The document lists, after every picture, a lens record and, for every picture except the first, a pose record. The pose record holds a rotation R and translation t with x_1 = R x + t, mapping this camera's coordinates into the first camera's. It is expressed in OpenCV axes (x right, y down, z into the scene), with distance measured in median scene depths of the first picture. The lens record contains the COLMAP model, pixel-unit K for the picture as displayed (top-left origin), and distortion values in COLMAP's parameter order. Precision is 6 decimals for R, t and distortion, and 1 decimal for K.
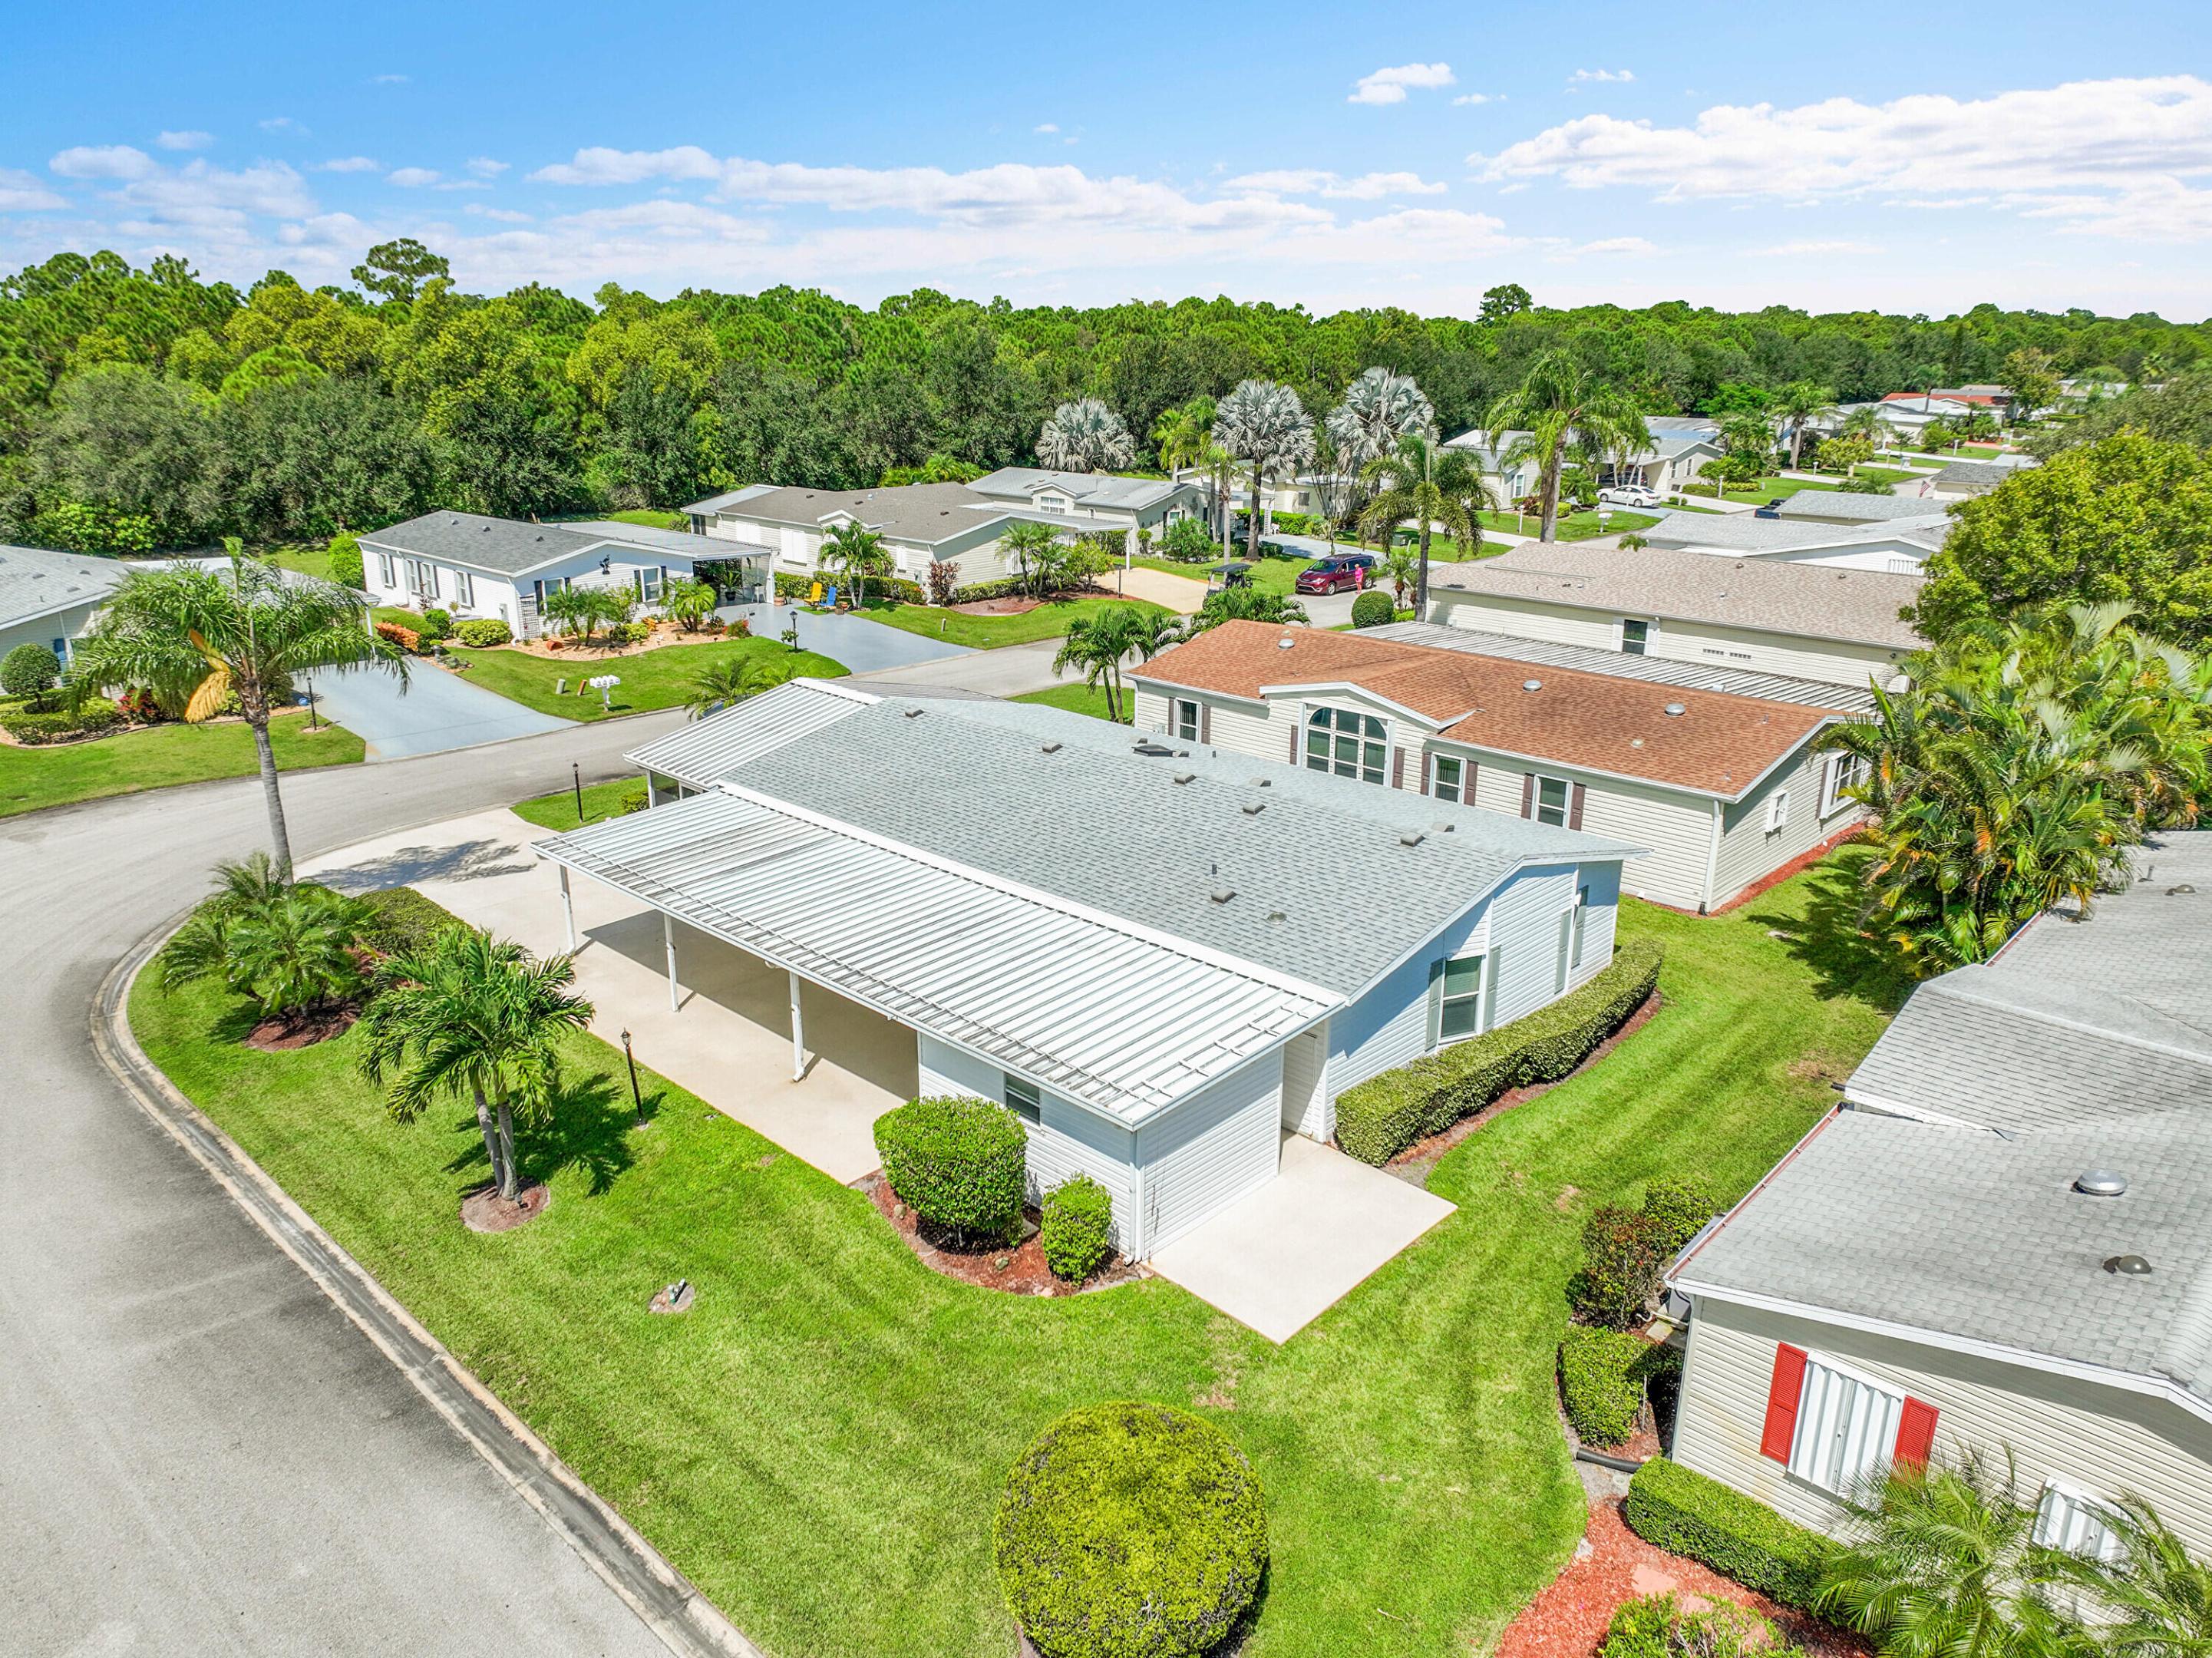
lens RADIAL K [[1553.5, 0, 1106.0], [0, 1553.5, 829.0], [0, 0, 1]] dist [0.006822, 0.000013]
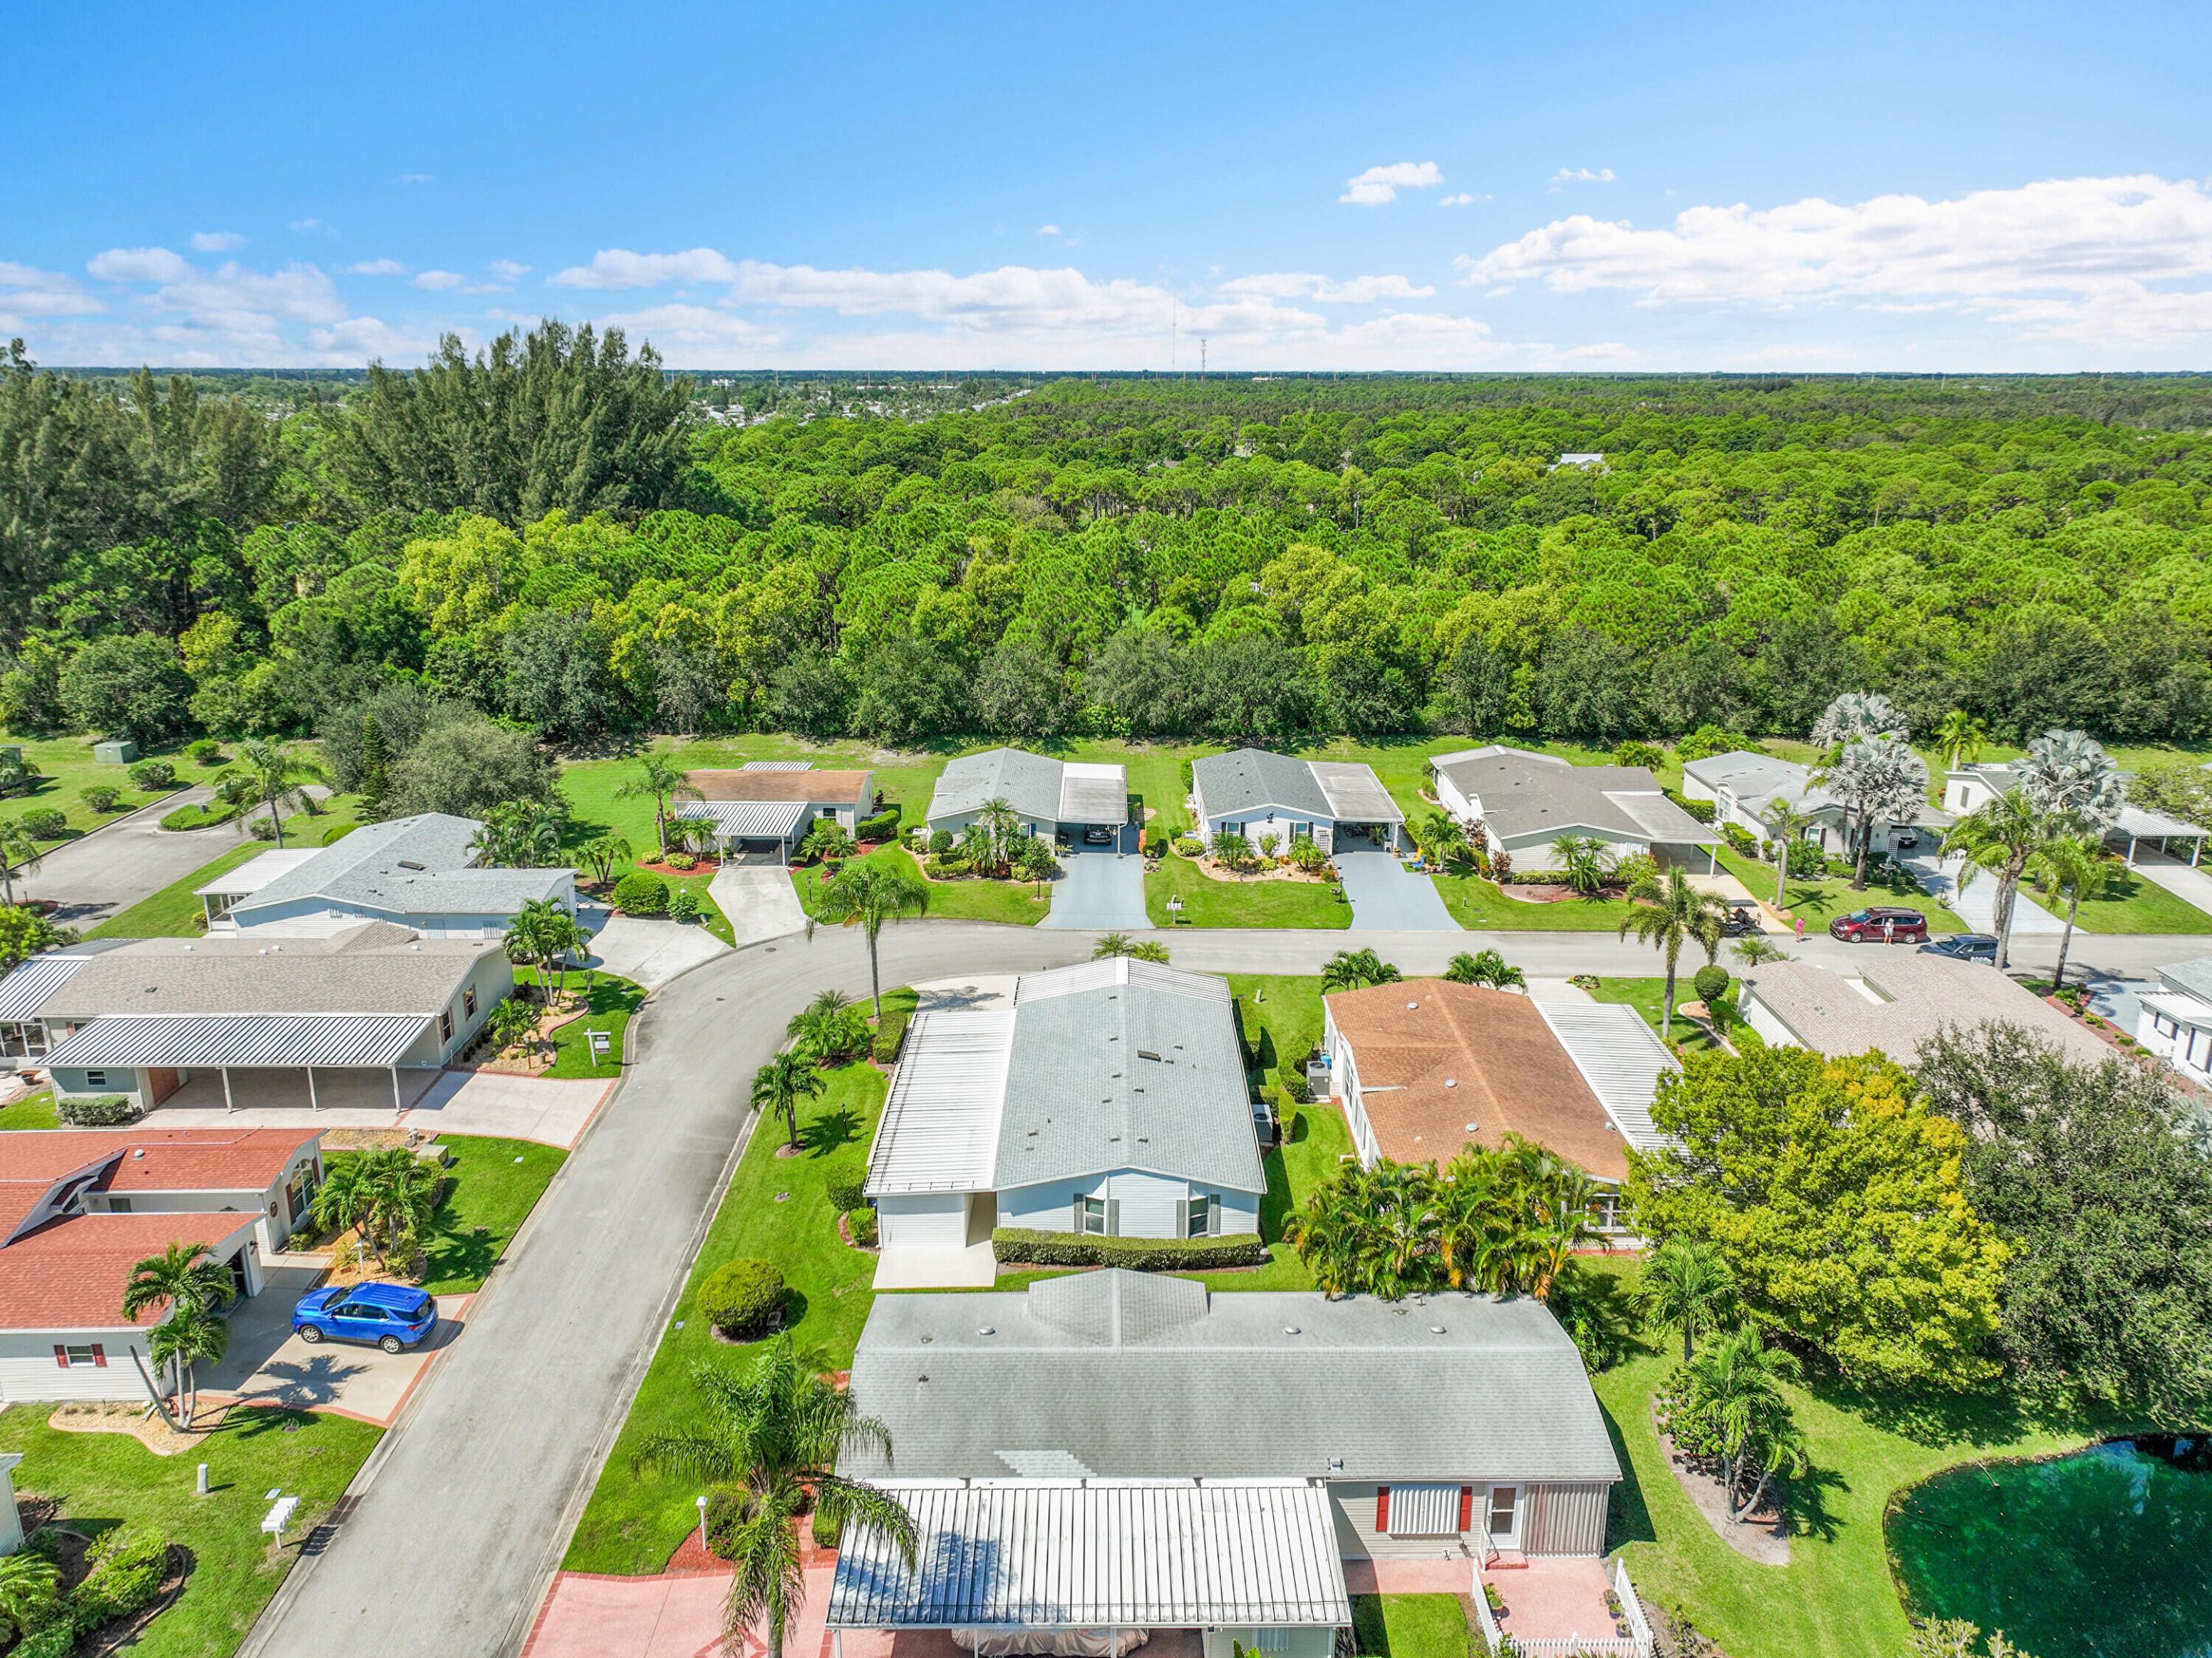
lens RADIAL K [[1549.2, 0, 1103.9], [0, 1549.2, 860.3], [0, 0, 1]] dist [0.008006, 0.001903]
pose [[0.689954, 0.219083, -0.689903, 0.574082], [-0.221832, 0.971234, 0.086574, -0.199326], [0.689024, 0.093311, 0.718707, -0.208293]]
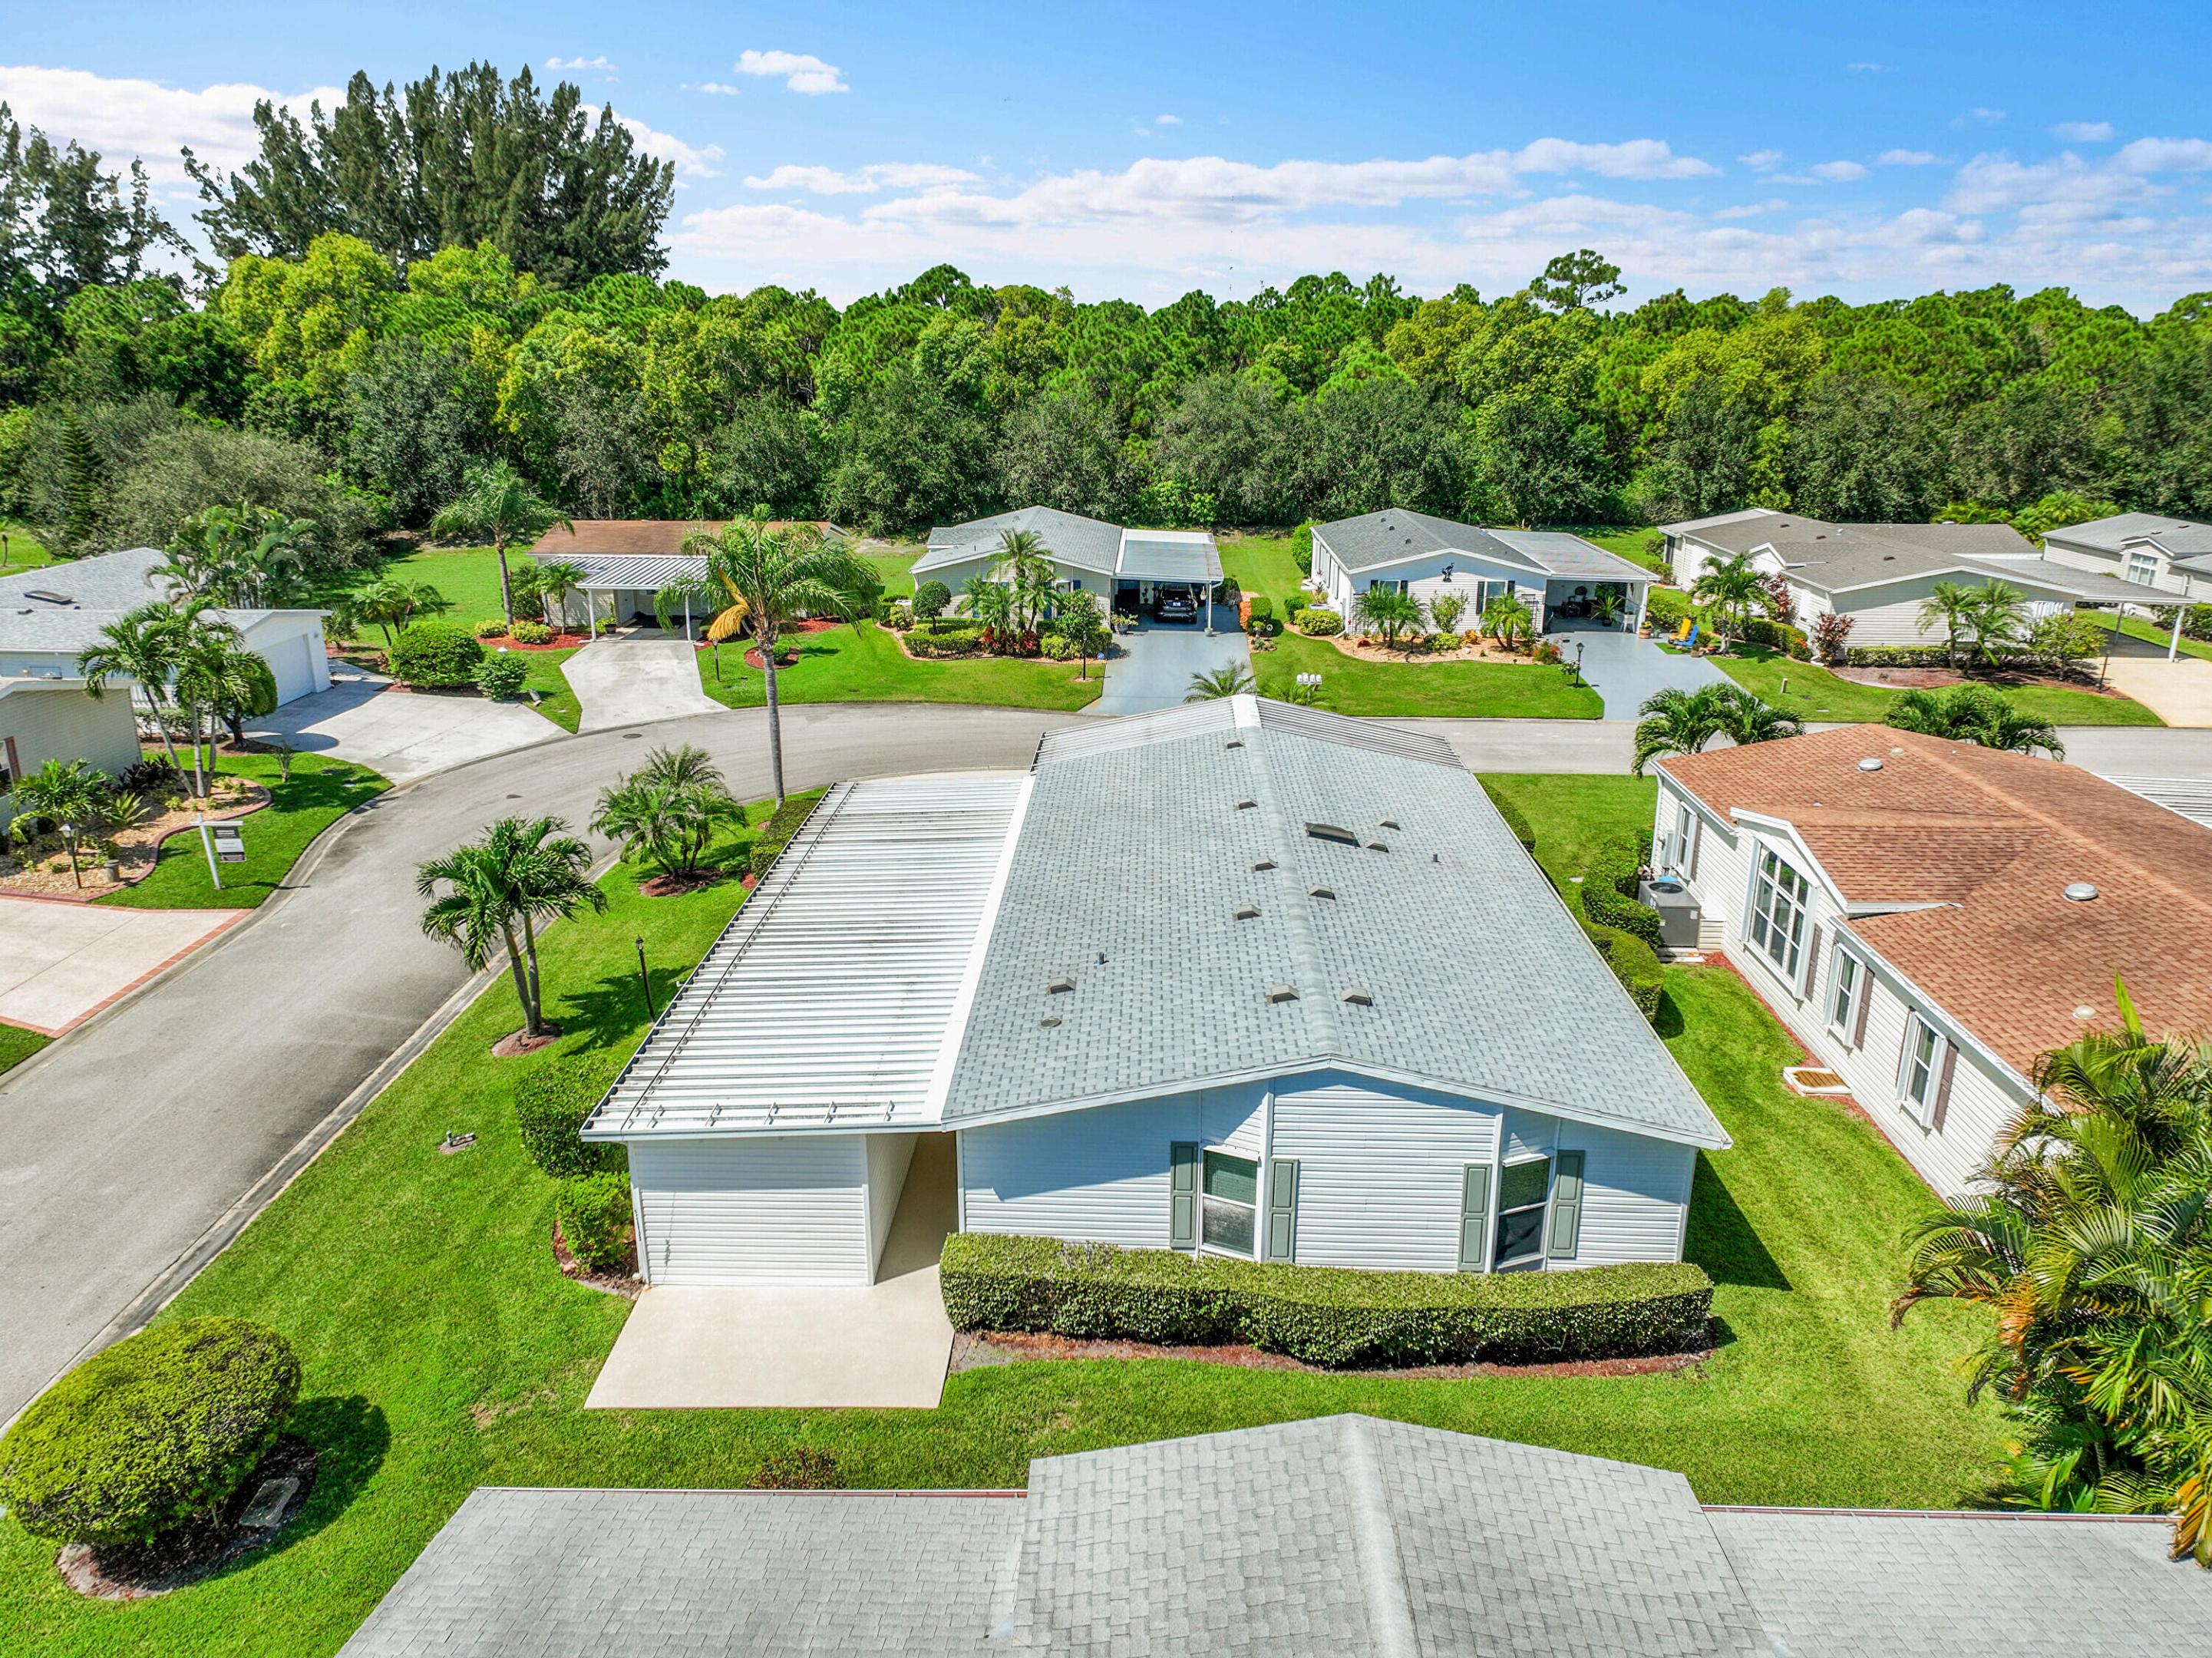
lens RADIAL K [[1553.5, 0, 1106.0], [0, 1553.5, 829.0], [0, 0, 1]] dist [0.006822, 0.000013]
pose [[0.667295, 0.225528, -0.709827, 0.246943], [-0.228306, 0.969110, 0.093282, -0.046459], [0.708938, 0.099812, 0.698172, 0.141188]]
